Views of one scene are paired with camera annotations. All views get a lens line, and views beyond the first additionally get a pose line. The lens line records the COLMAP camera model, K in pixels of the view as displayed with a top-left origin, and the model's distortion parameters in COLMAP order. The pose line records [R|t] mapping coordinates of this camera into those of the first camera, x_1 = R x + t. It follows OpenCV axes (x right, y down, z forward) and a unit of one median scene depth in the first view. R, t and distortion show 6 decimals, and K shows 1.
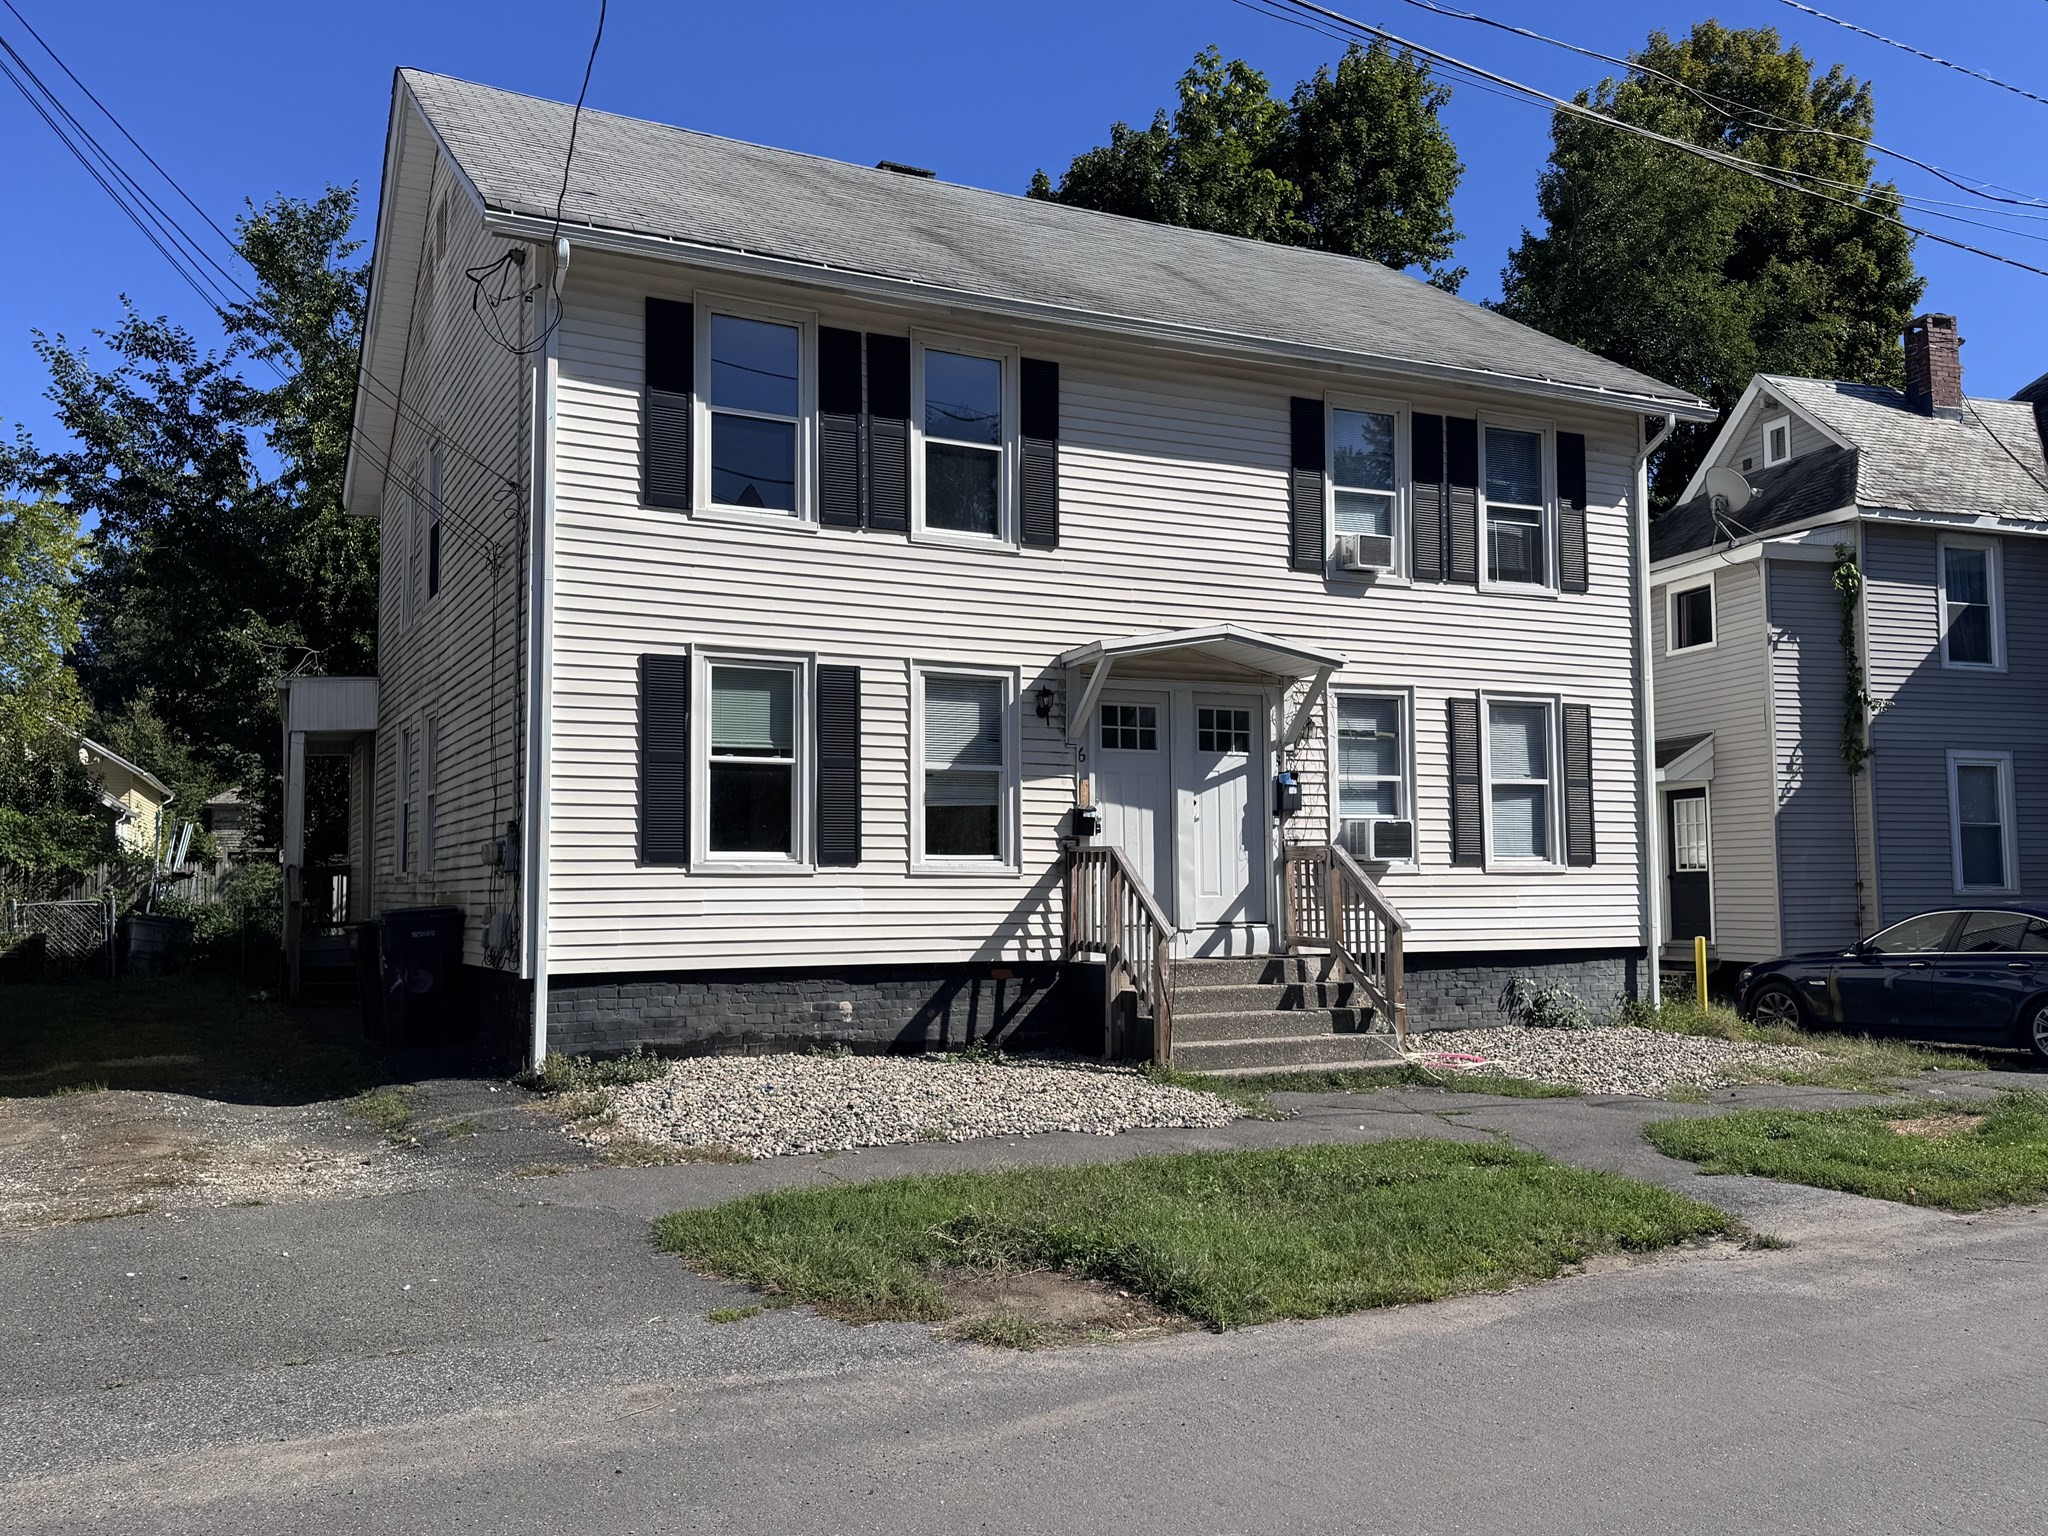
lens RADIAL K [[1702.7, 0, 1024.0], [0, 1702.7, 768.0], [0, 0, 1]] dist [0.149209, -0.274759]
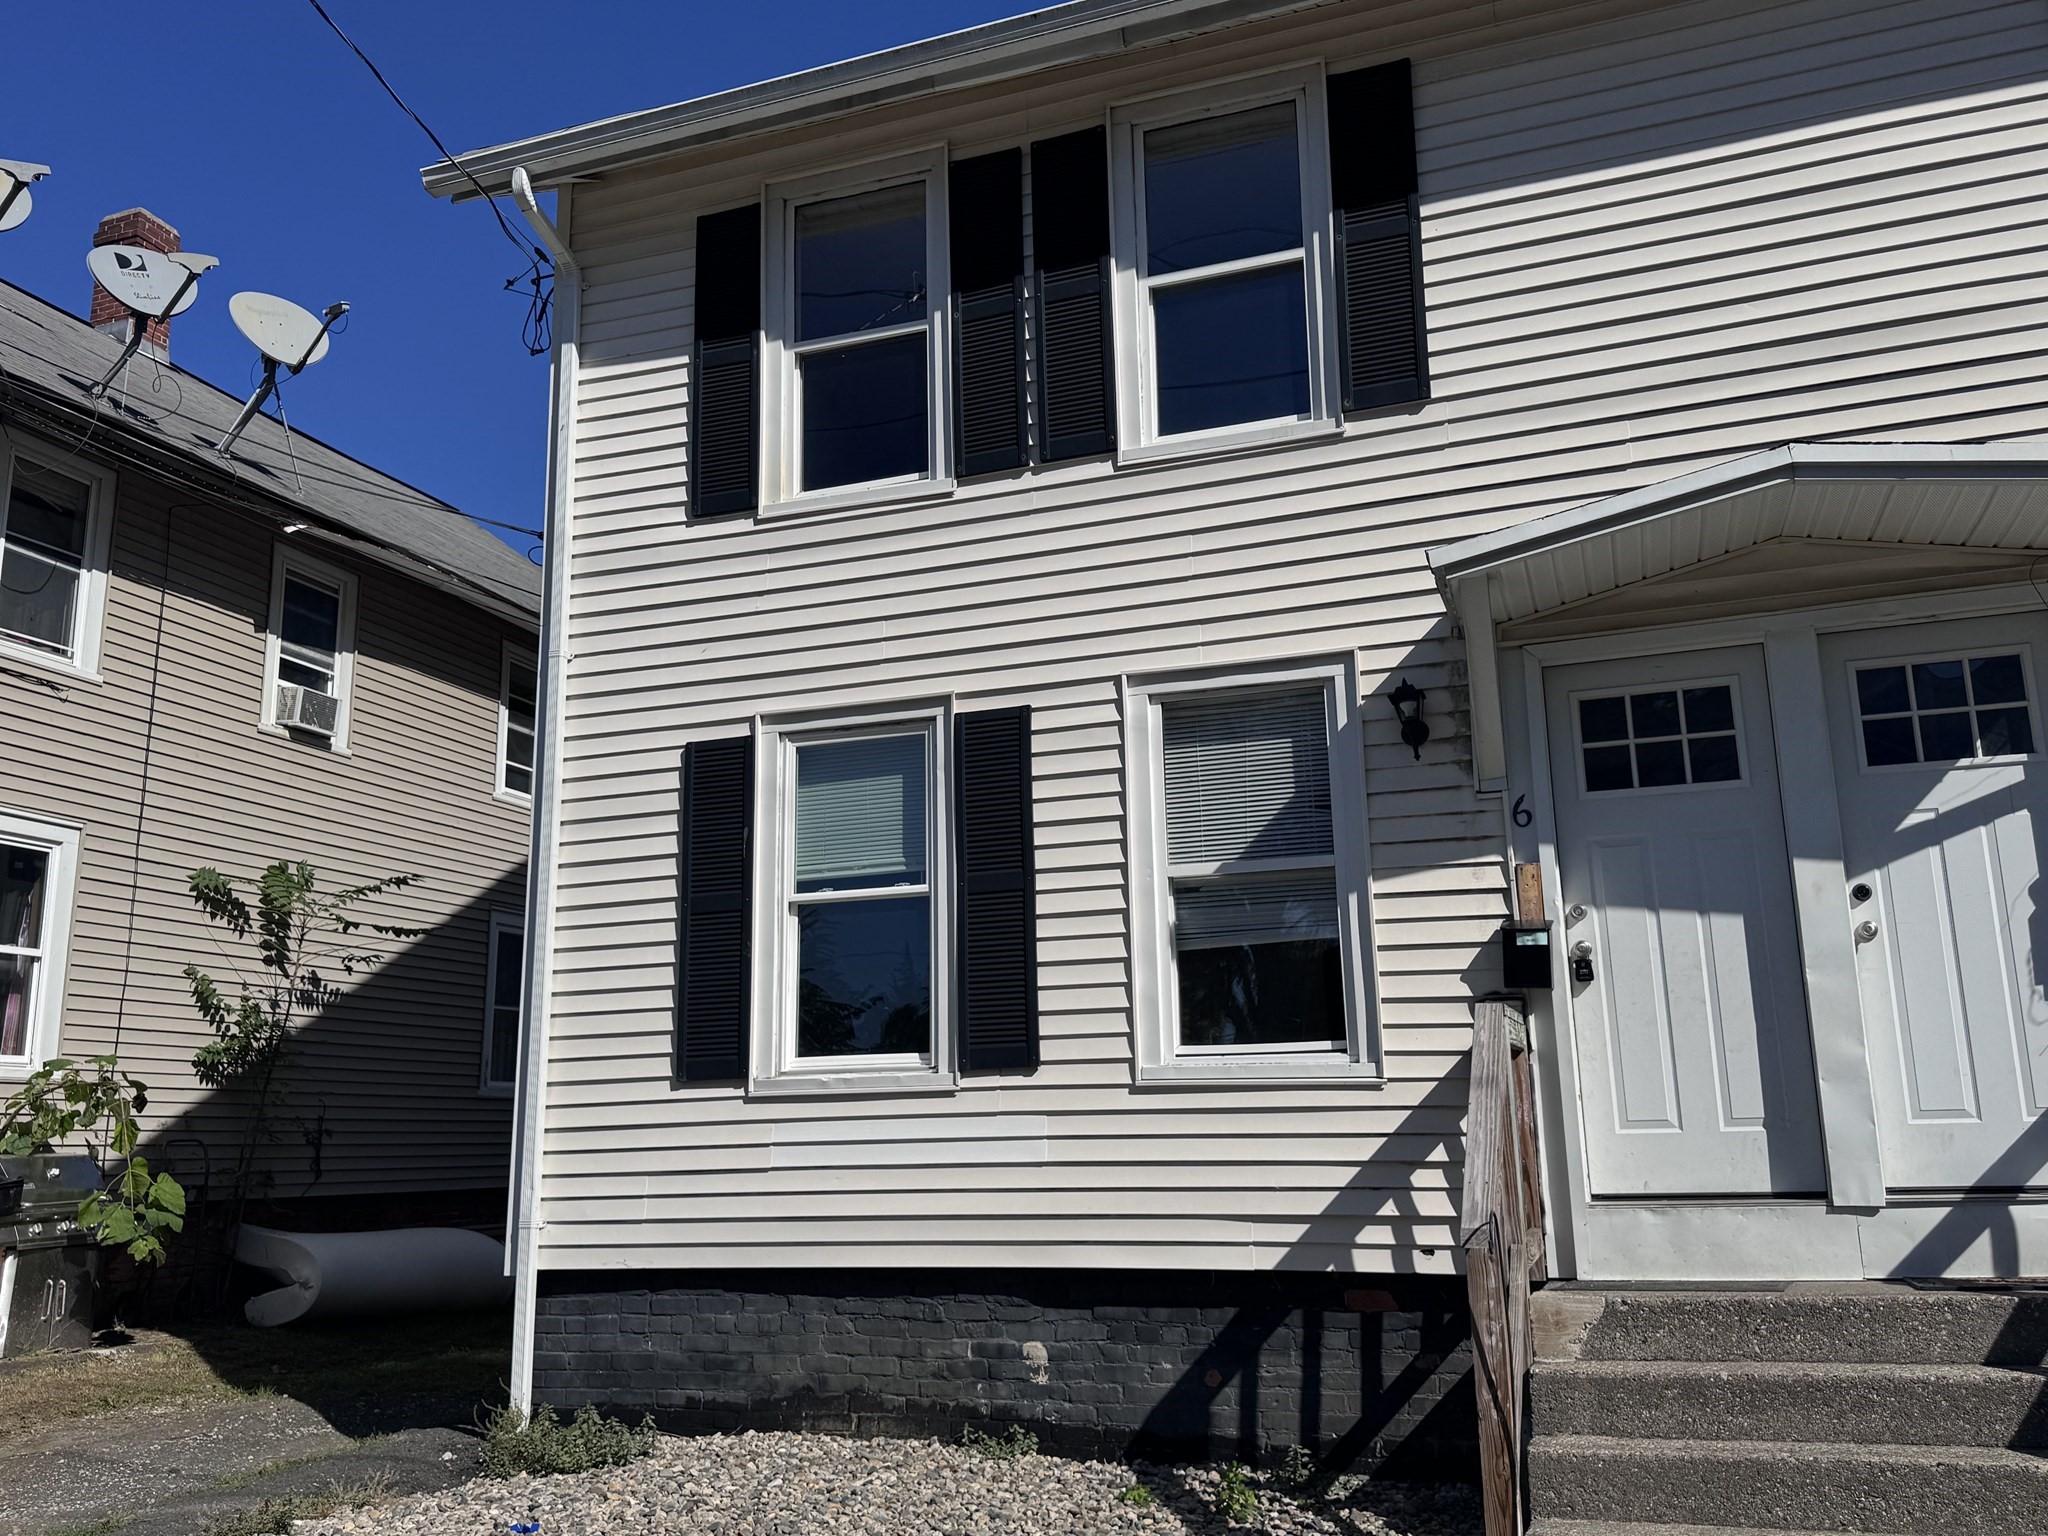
lens RADIAL K [[1702.7, 0, 1024.0], [0, 1702.7, 768.0], [0, 0, 1]] dist [0.149209, -0.274759]
pose [[0.689228, -0.167149, -0.705001, 0.285484], [0.066977, 0.983558, -0.167714, 0.052271], [0.721443, 0.068375, 0.689090, 0.615054]]
